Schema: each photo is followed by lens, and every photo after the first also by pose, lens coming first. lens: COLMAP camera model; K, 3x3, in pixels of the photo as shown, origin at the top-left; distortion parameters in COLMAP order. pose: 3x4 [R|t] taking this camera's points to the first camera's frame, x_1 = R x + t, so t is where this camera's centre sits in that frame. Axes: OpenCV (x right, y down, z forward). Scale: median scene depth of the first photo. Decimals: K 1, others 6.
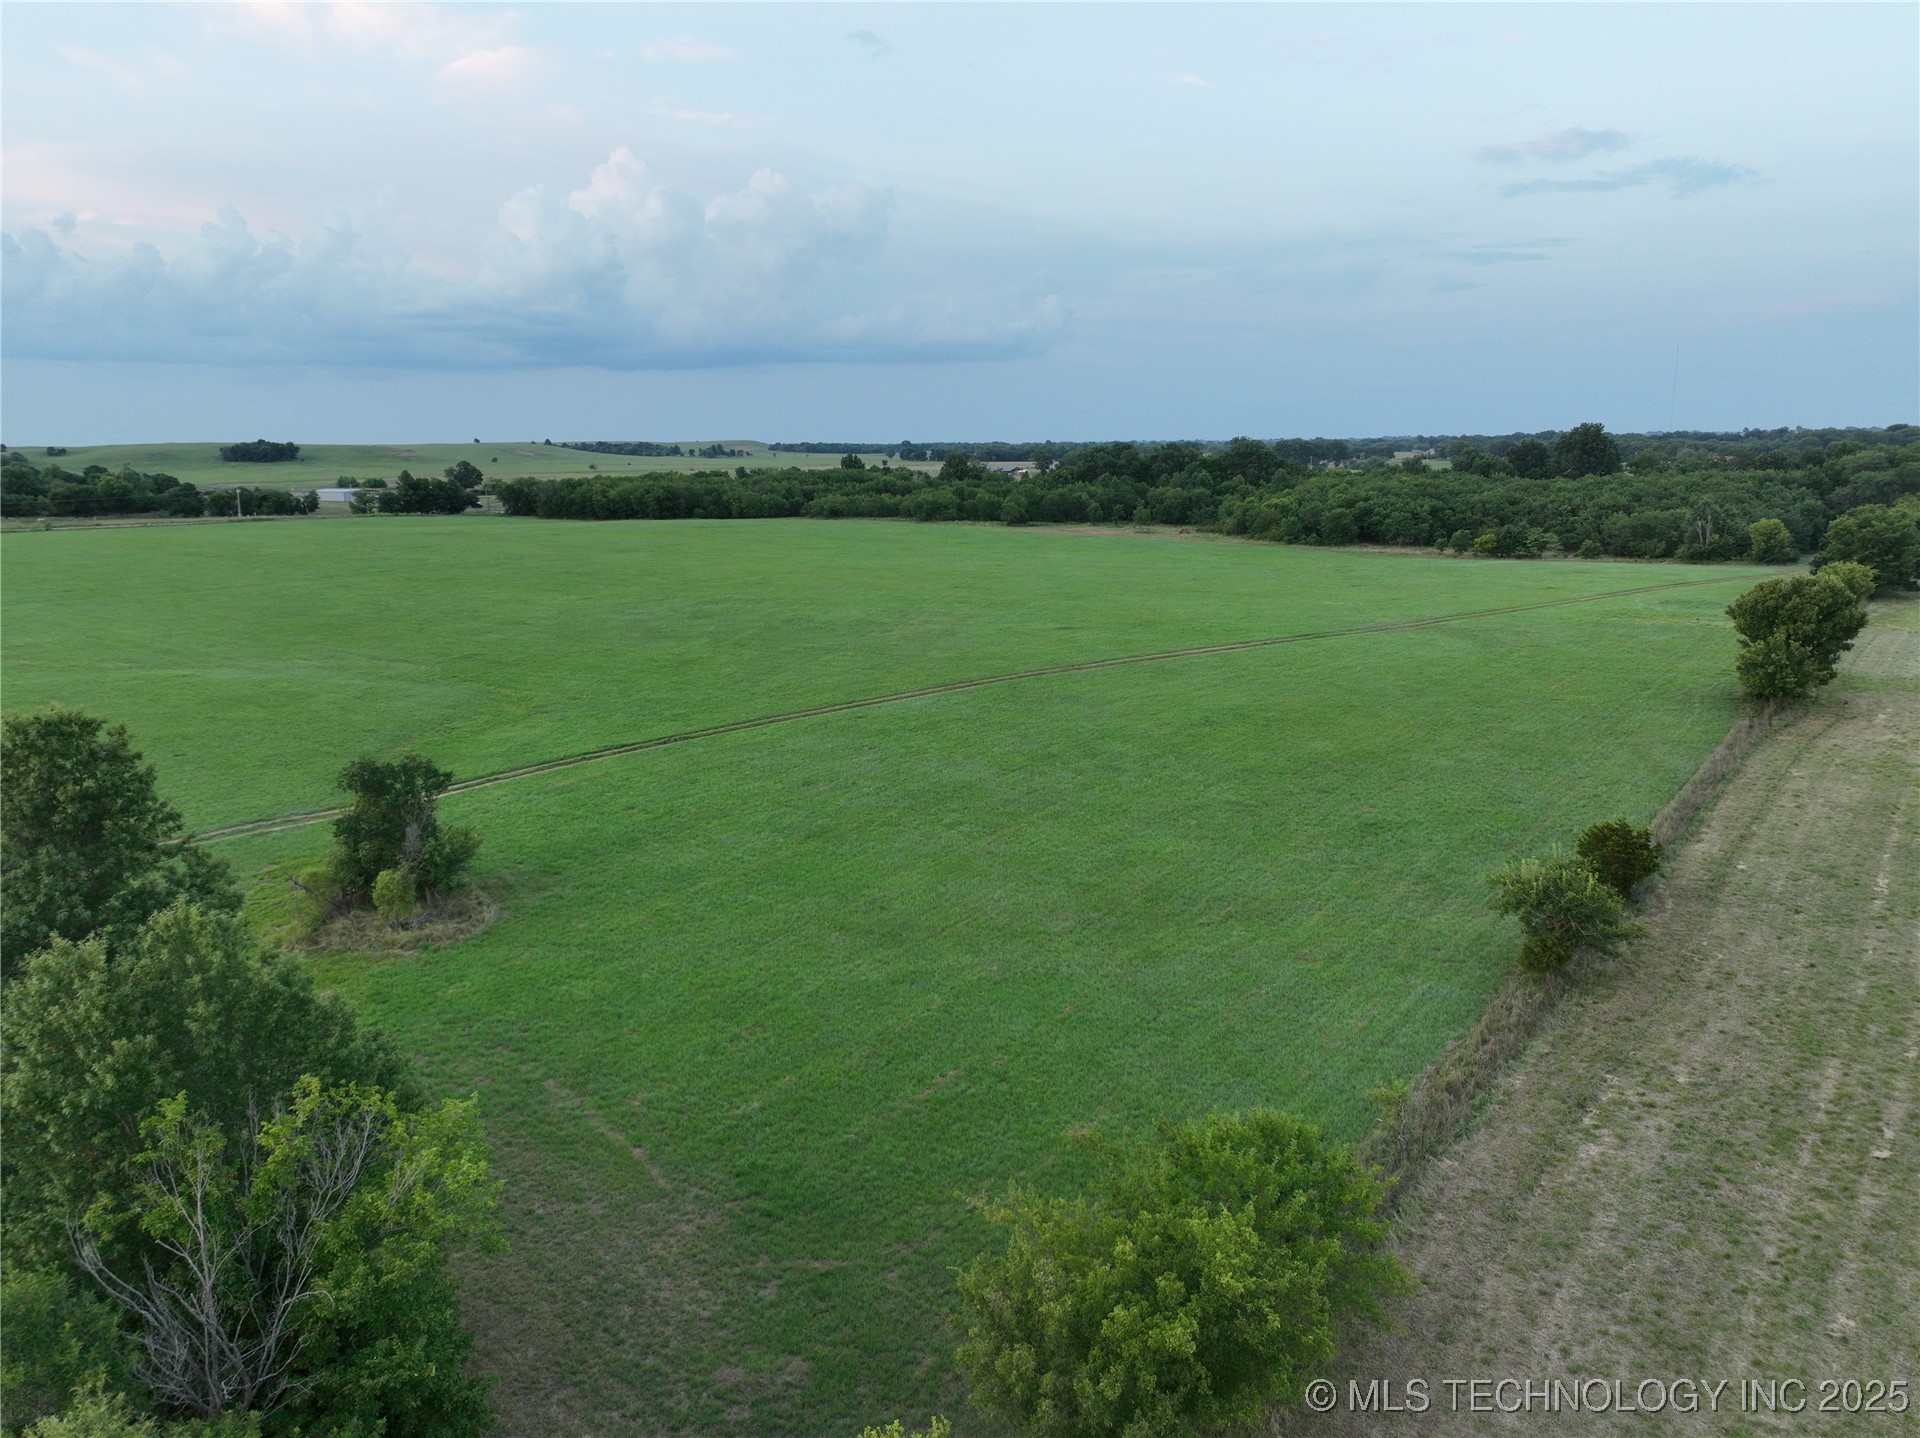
lens RADIAL K [[1344.9, 0, 962.8], [0, 1344.9, 719.5], [0, 0, 1]] dist [0.010915, 0.005652]
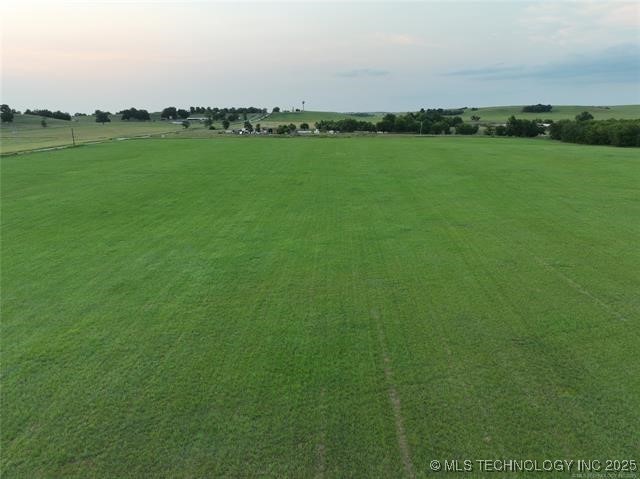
lens RADIAL K [[448.3, 0, 320.4], [0, 448.3, 238.0], [0, 0, 1]] dist [0.010915, 0.005652]
pose [[0.546074, 0.229682, -0.805636, 0.036530], [-0.163322, 0.972417, 0.166528, -0.065601], [0.821663, 0.040641, 0.568524, 0.355798]]
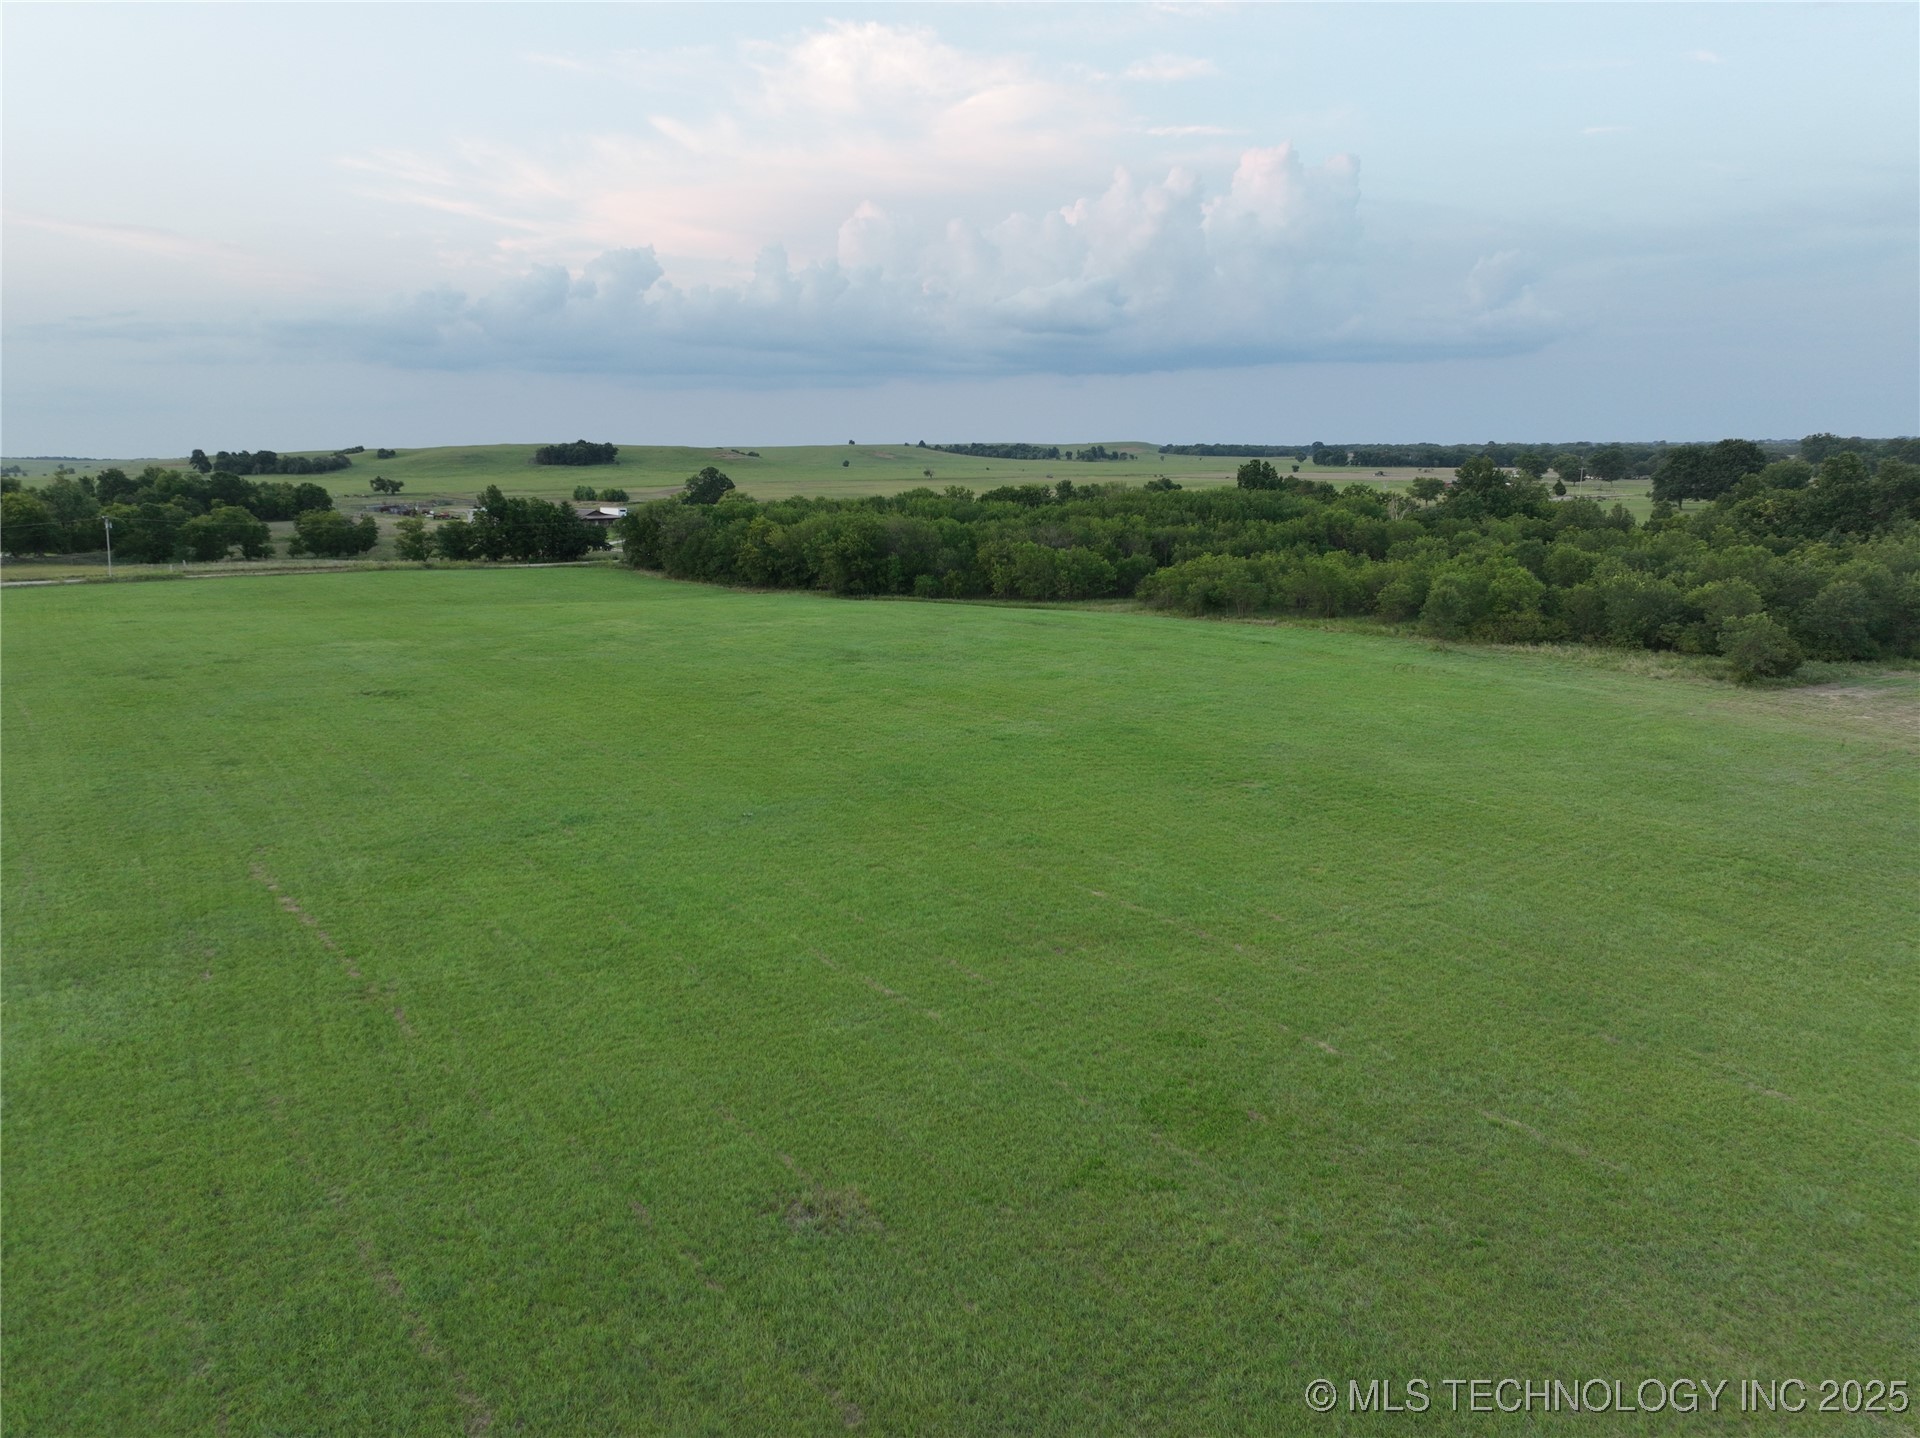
lens RADIAL K [[1344.9, 0, 962.6], [0, 1344.9, 721.7], [0, 0, 1]] dist [0.010915, 0.005652]
pose [[0.958721, 0.058188, -0.278332, -0.043726], [-0.058287, 0.998268, 0.007926, -0.098101], [0.278311, 0.008625, 0.960452, 0.490077]]
